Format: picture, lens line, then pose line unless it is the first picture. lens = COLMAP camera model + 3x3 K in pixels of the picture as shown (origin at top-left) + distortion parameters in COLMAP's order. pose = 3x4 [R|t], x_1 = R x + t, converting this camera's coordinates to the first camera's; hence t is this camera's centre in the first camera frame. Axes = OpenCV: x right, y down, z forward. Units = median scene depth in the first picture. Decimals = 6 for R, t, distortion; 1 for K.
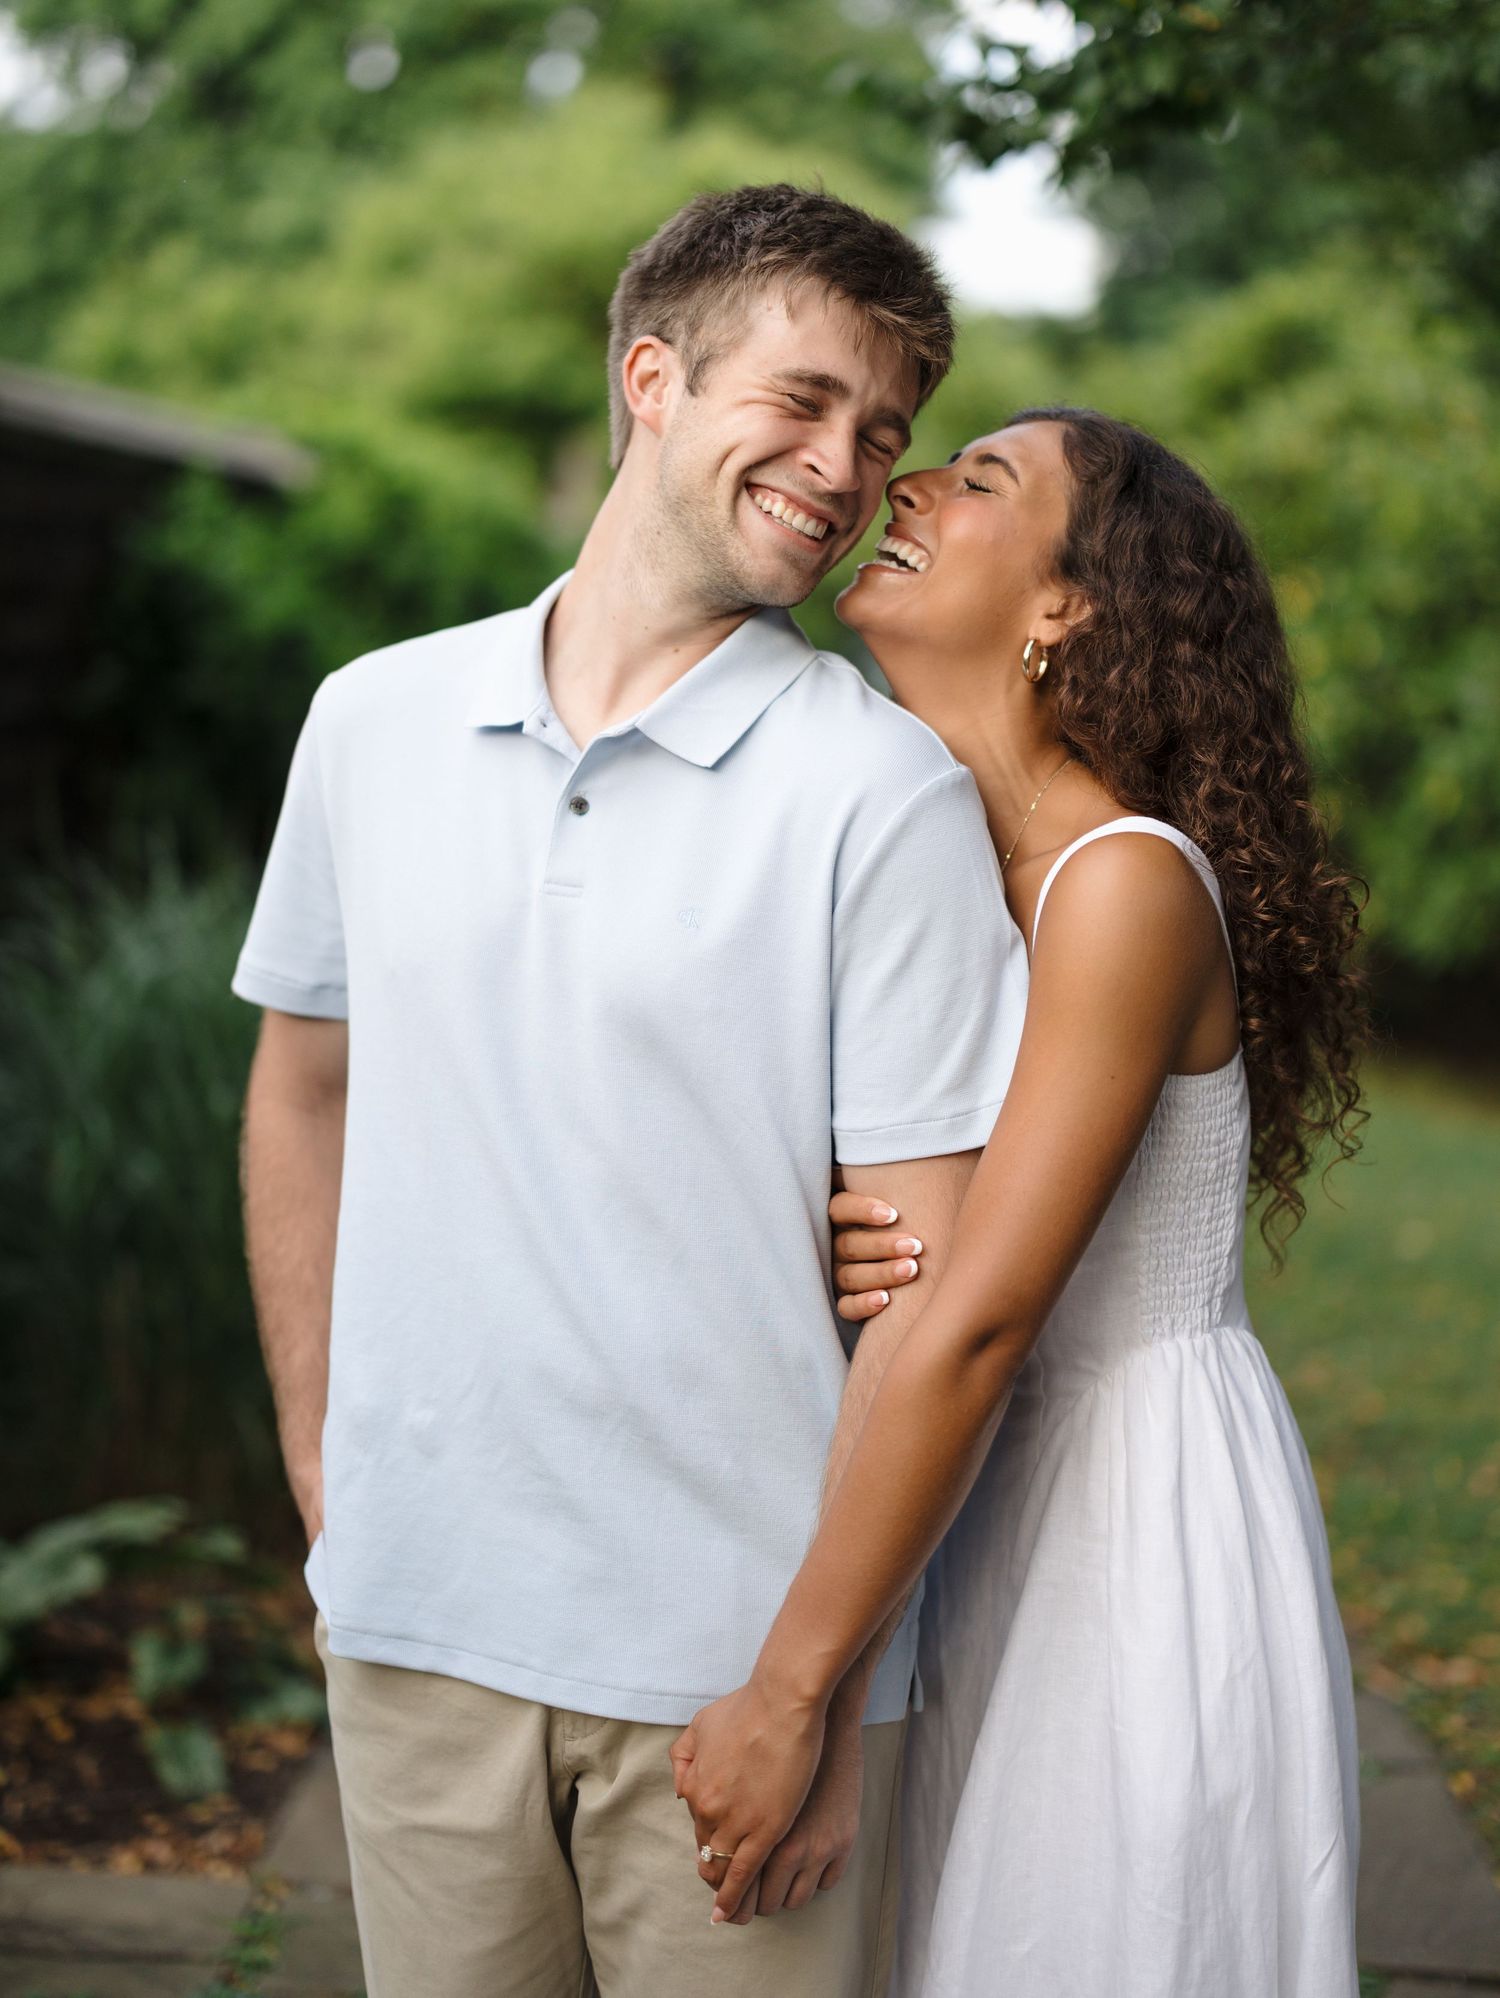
lens RADIAL K [[3632.4, 0, 750.0], [0, 3632.4, 999.0], [0, 0, 1]] dist [-0.027071, 0.506224]
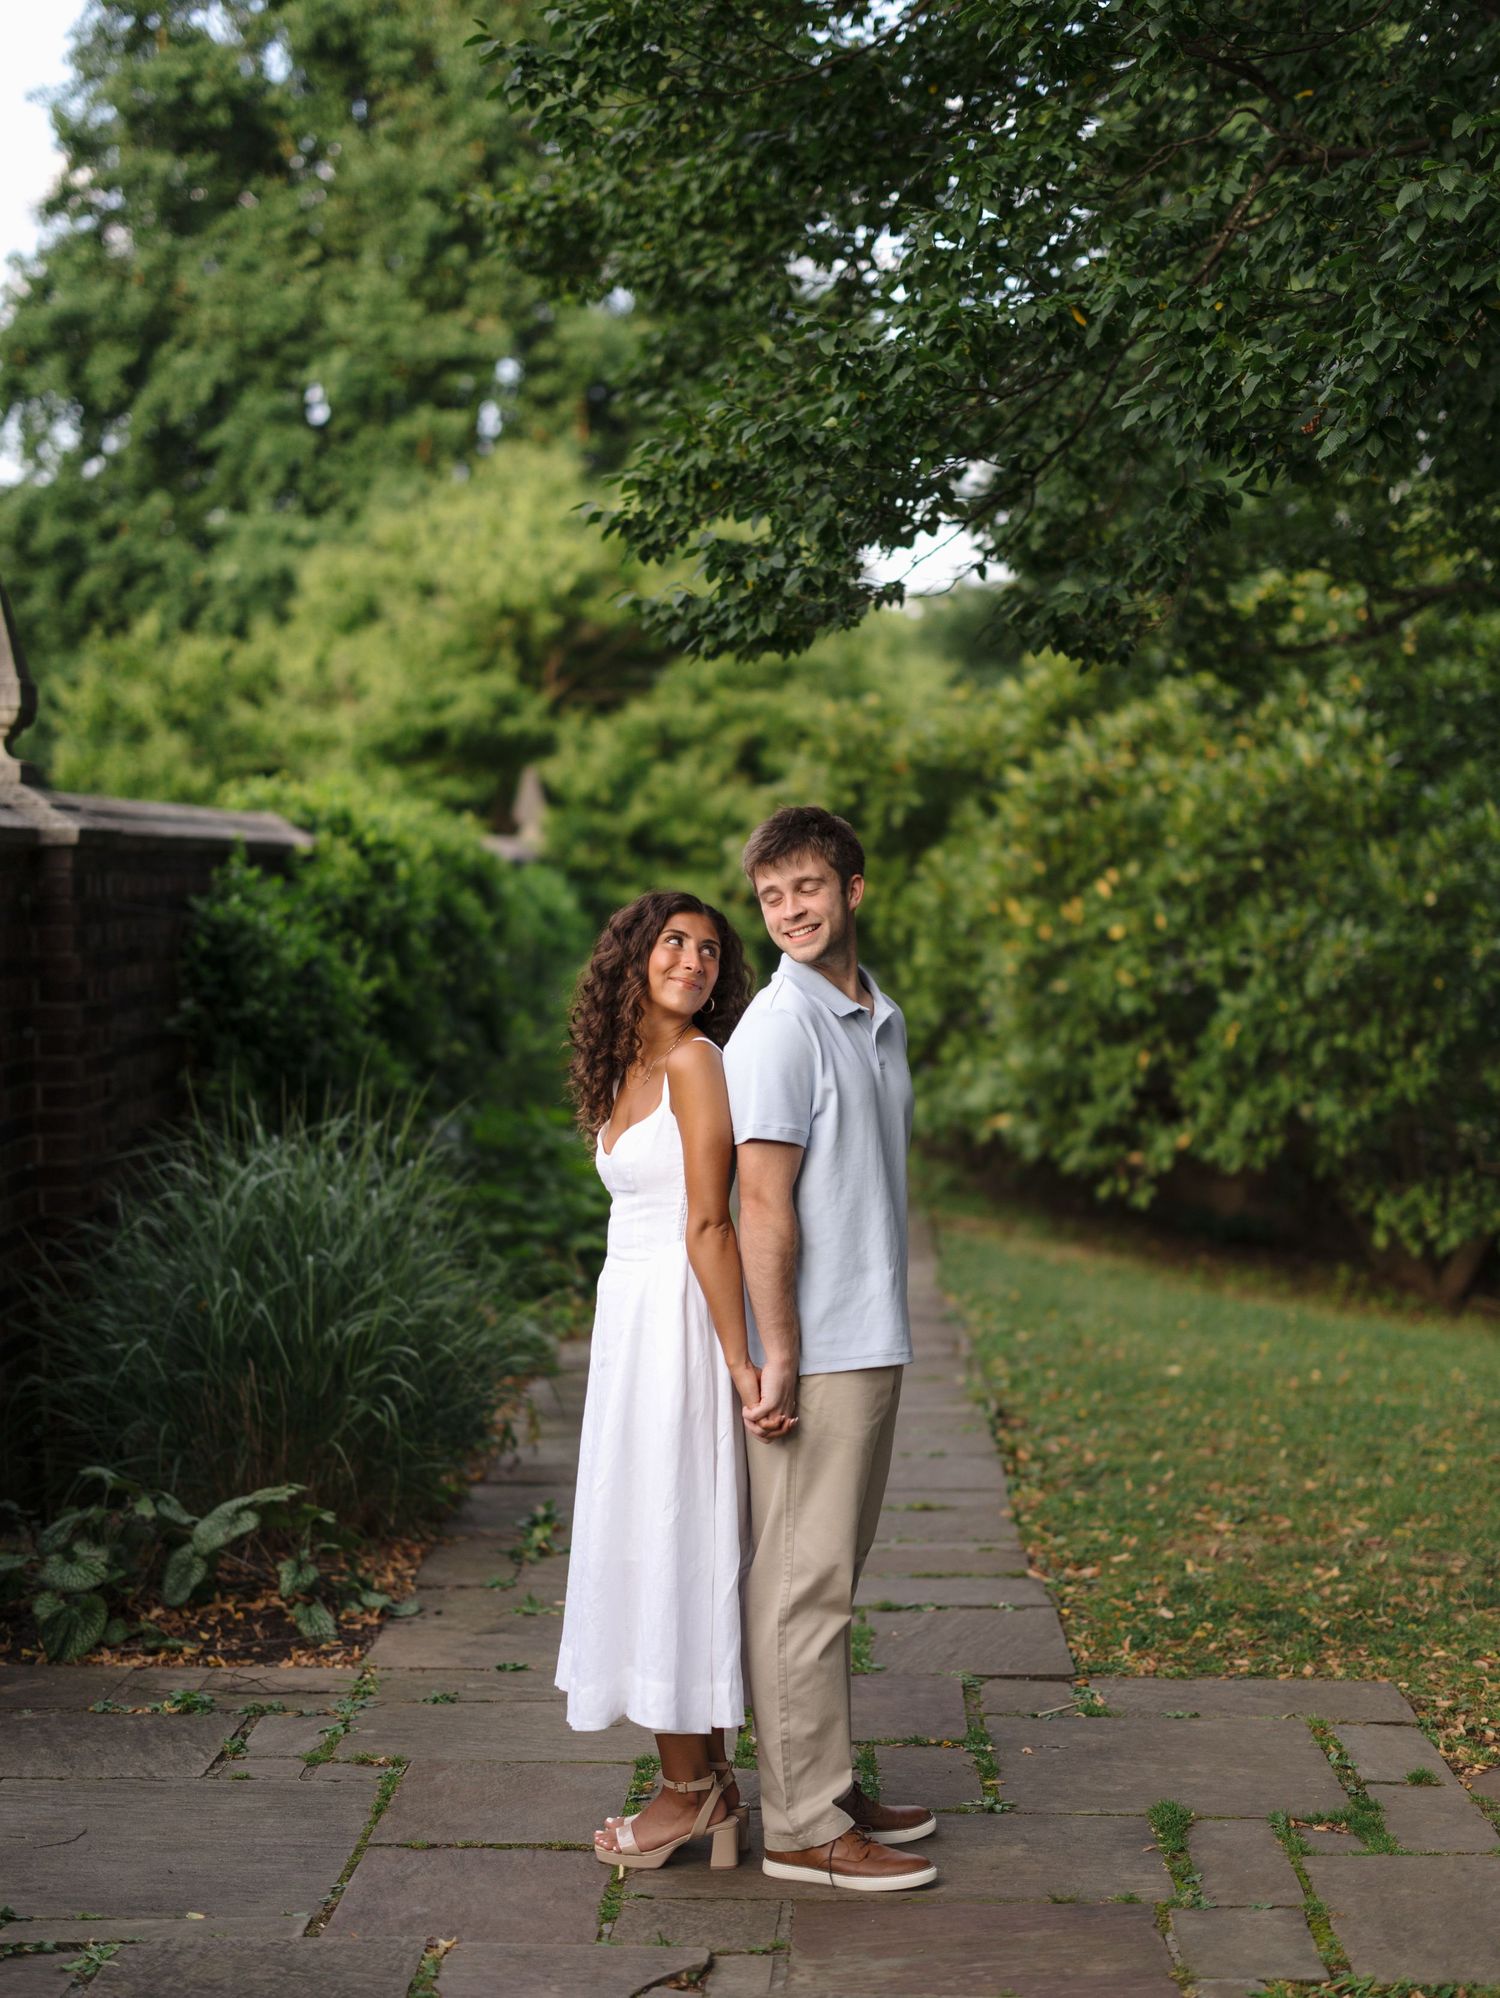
lens RADIAL K [[3632.4, 0, 750.0], [0, 3632.4, 999.0], [0, 0, 1]] dist [-0.027071, 0.506224]
pose [[0.998087, -0.061323, 0.007803, 0.017653], [0.061751, 0.994887, -0.079915, 0.019877], [-0.002862, 0.080244, 0.996771, -0.231992]]
